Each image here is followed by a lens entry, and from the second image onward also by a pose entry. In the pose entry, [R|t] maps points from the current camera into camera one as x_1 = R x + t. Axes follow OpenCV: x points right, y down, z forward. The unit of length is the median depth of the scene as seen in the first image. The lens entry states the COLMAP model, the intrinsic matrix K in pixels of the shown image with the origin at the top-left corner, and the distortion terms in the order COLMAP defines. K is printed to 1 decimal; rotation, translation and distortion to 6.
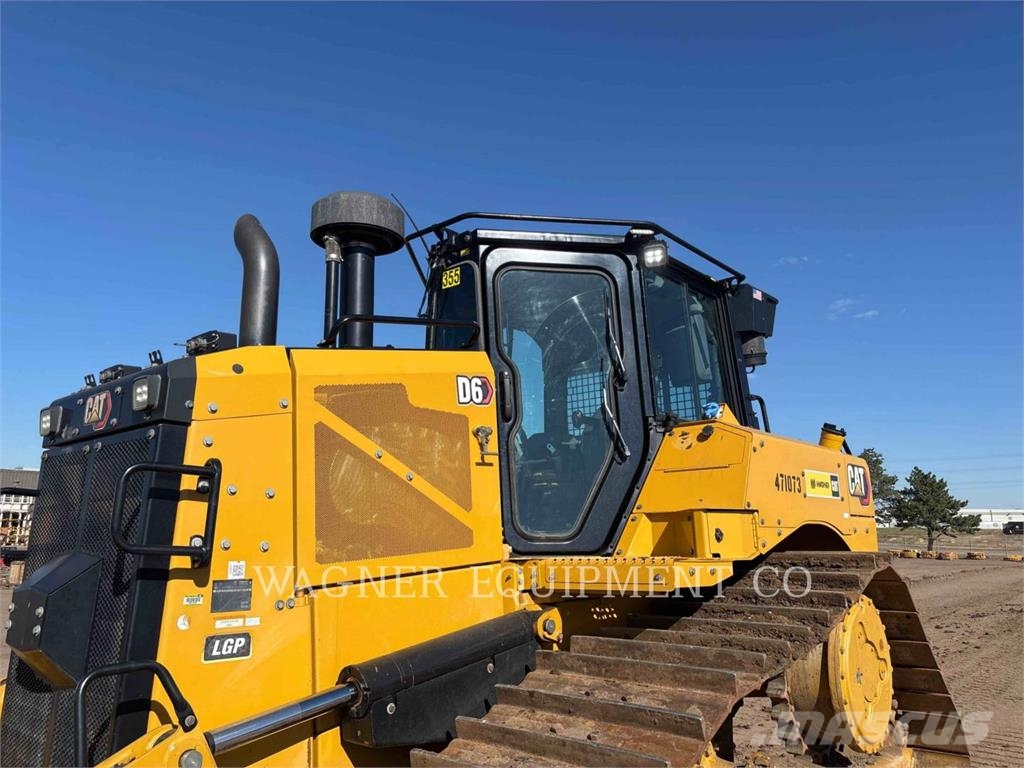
lens RADIAL K [[777.4, 0, 507.9], [0, 777.4, 392.1], [0, 0, 1]] dist [0.124215, -0.220389]
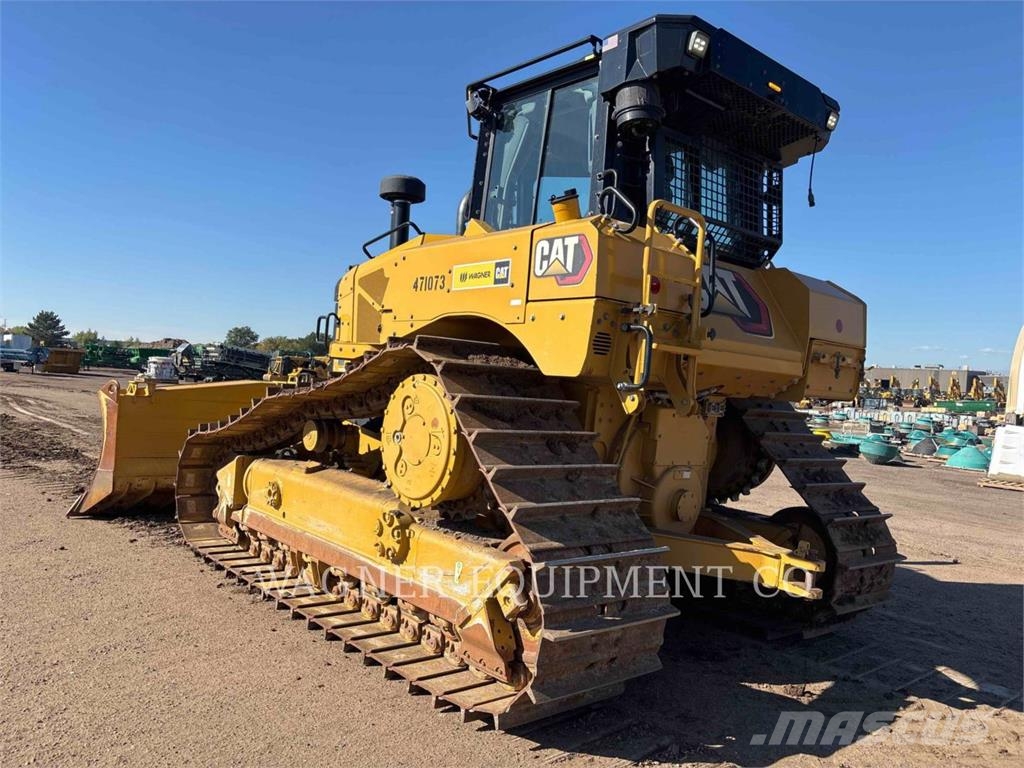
lens RADIAL K [[781.8, 0, 508.5], [0, 781.8, 392.6], [0, 0, 1]] dist [0.072144, -0.106307]
pose [[-0.151713, 0.002118, -0.988422, 1.628580], [0.115951, 0.993131, -0.015669, 0.337867], [0.981600, -0.116986, -0.150917, 1.387960]]
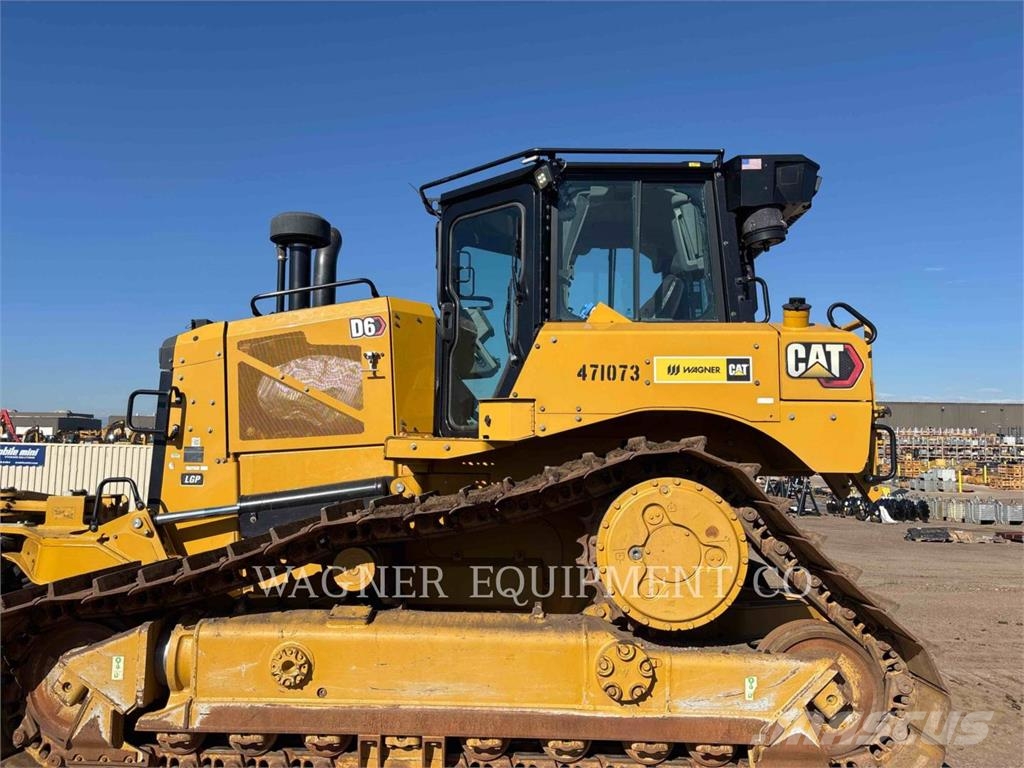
lens RADIAL K [[781.8, 0, 508.5], [0, 781.8, 392.6], [0, 0, 1]] dist [0.072144, -0.106307]
pose [[0.635861, -0.055996, -0.769769, 1.166477], [0.130244, 0.990846, 0.035509, 0.095591], [0.760734, -0.122837, 0.637334, 0.251964]]
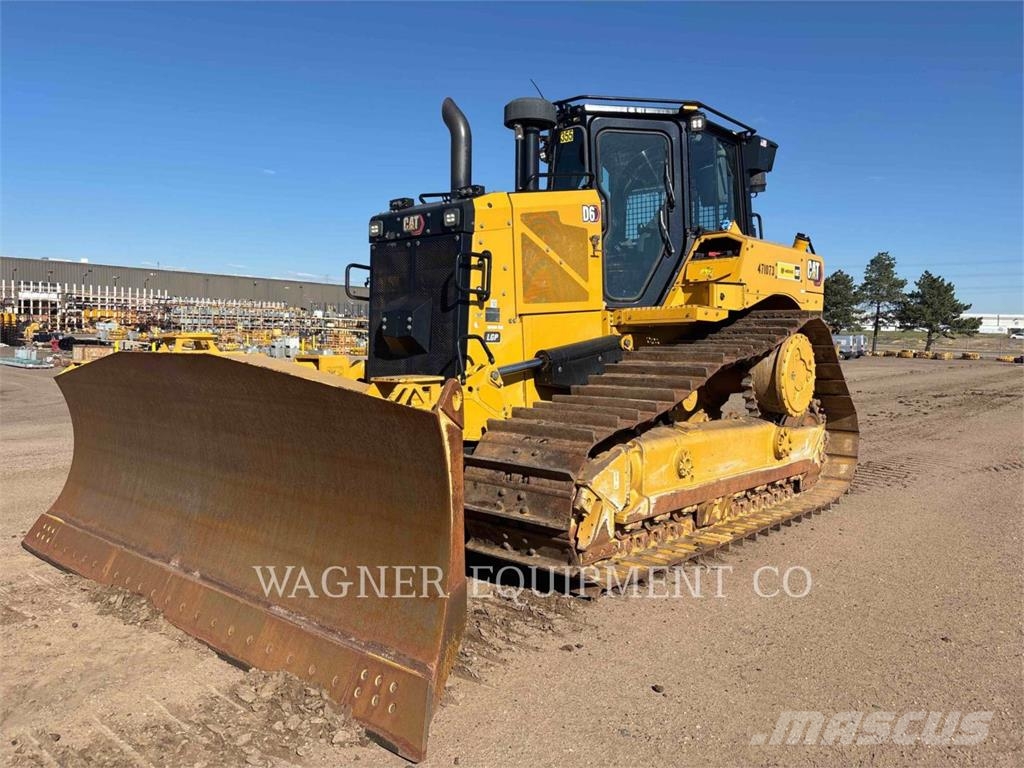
lens RADIAL K [[781.8, 0, 508.5], [0, 781.8, 392.6], [0, 0, 1]] dist [0.072144, -0.106307]
pose [[0.999816, 0.016284, -0.010130, -0.195136], [-0.013217, 0.967812, 0.251328, -0.051792], [0.013896, -0.251148, 0.967849, -0.786311]]
